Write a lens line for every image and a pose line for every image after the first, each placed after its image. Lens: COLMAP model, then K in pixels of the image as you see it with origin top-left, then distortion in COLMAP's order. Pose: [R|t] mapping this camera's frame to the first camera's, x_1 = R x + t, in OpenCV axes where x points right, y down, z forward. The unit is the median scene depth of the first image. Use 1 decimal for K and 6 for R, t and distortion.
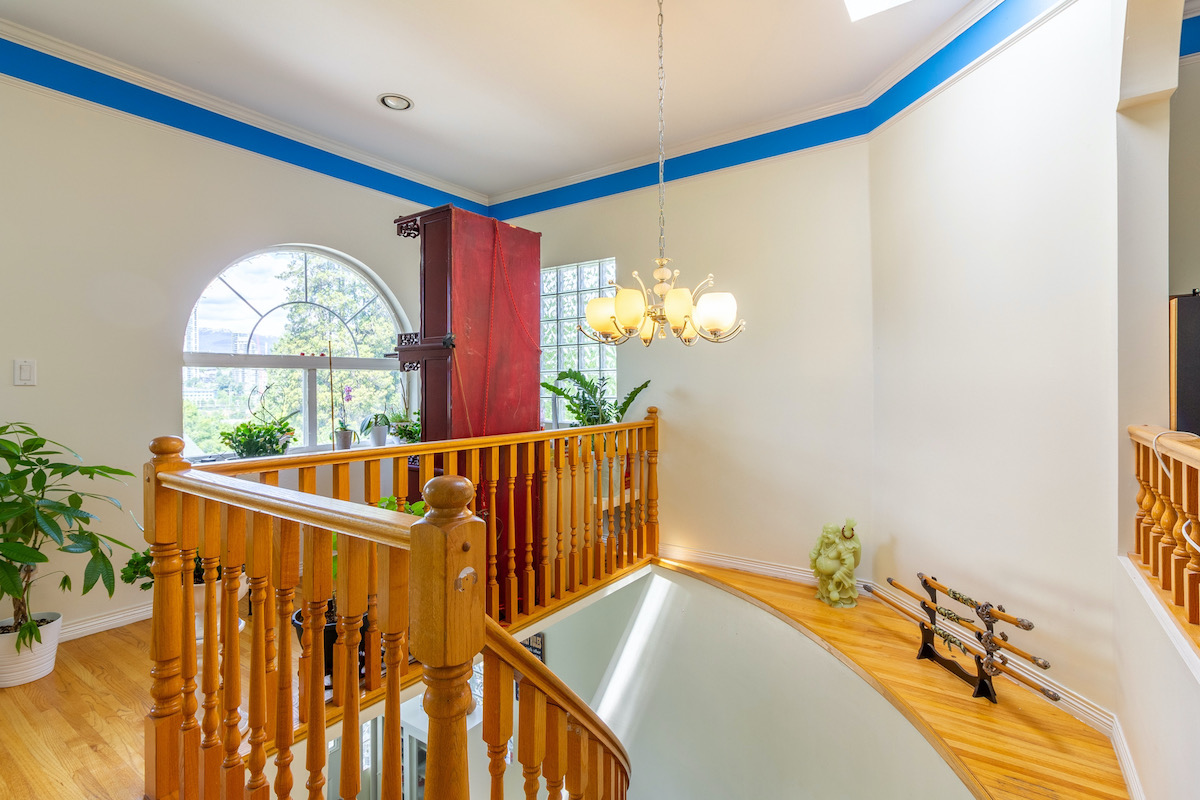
lens RADIAL K [[575.1, 0, 609.7], [0, 575.1, 395.0], [0, 0, 1]] dist [-0.000958, 0.002641]
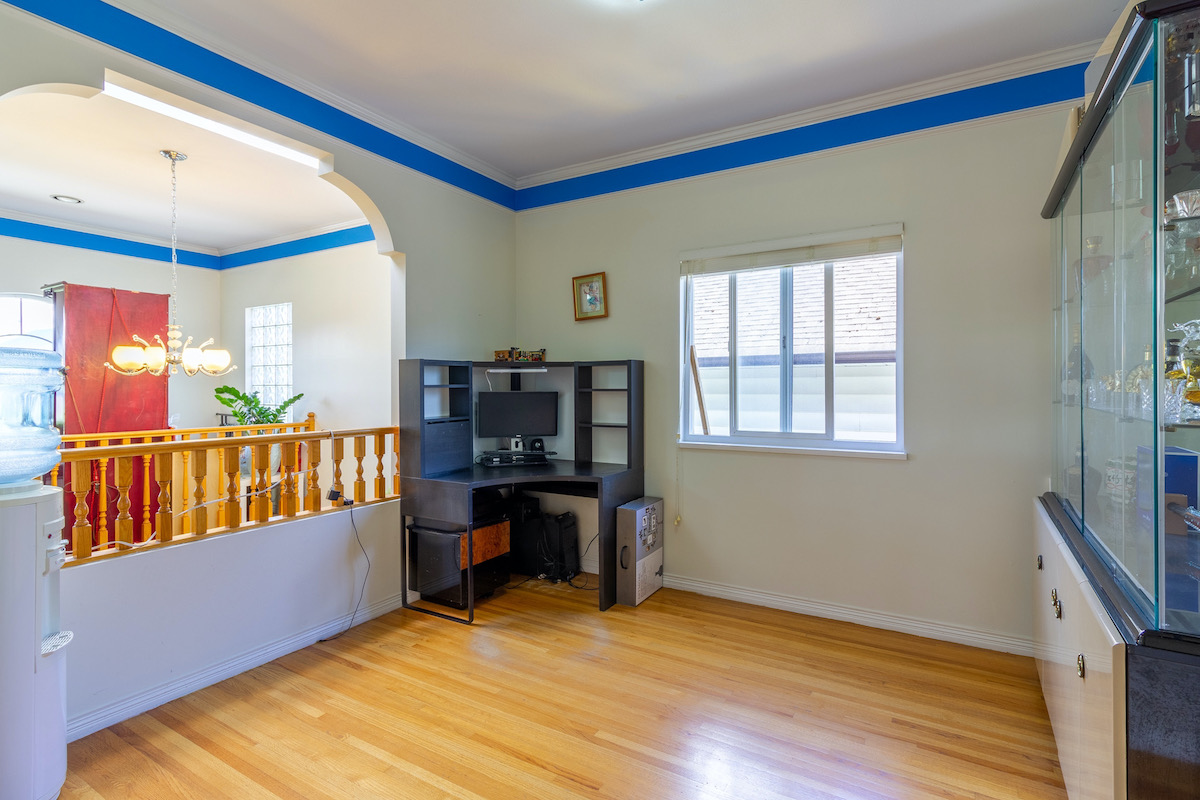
lens RADIAL K [[575.1, 0, 646.4], [0, 575.1, 392.4], [0, 0, 1]] dist [-0.000958, 0.002641]
pose [[0.995468, 0.007737, 0.094784, 1.000614], [-0.007232, 0.999958, -0.005677, -0.034539], [-0.094824, 0.004966, 0.995482, -0.602286]]
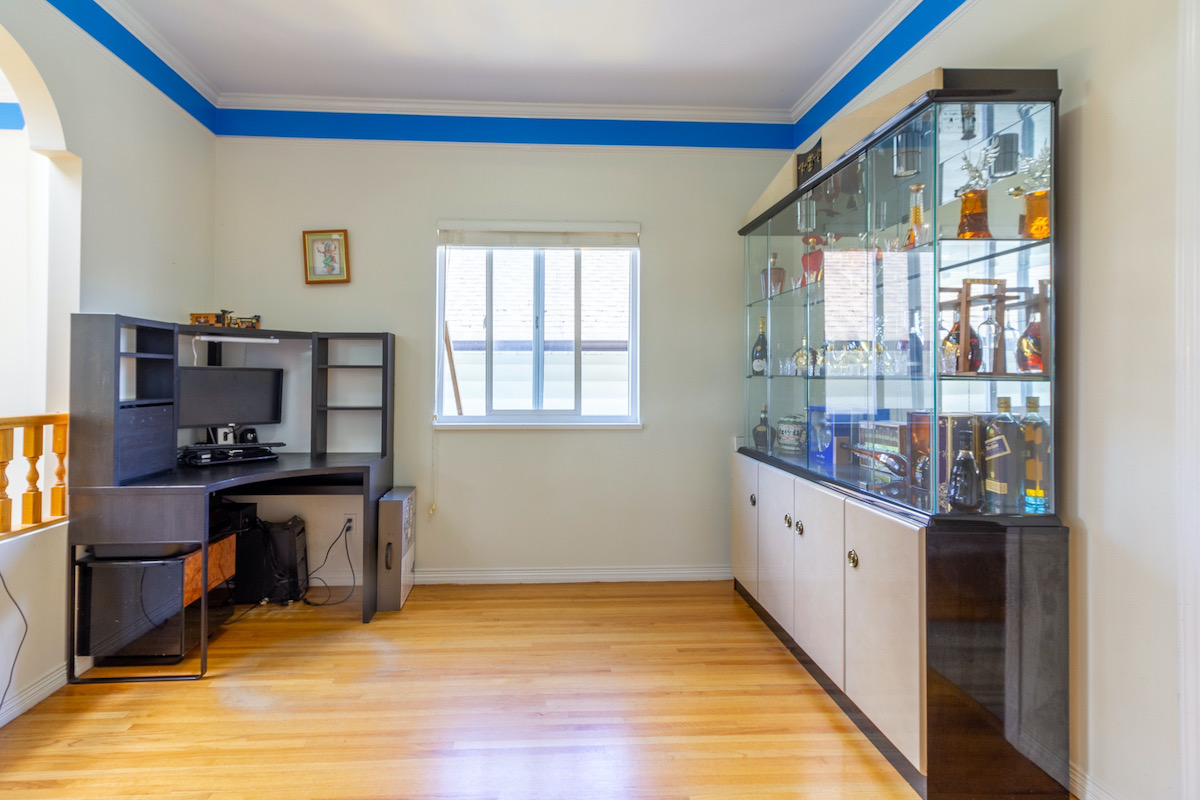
lens RADIAL K [[575.1, 0, 574.9], [0, 575.1, 381.0], [0, 0, 1]] dist [-0.000958, 0.002641]
pose [[0.781658, 0.009001, 0.623642, 0.688227], [0.005222, 0.999766, -0.020975, 0.005116], [-0.623686, 0.019652, 0.781428, -0.447793]]
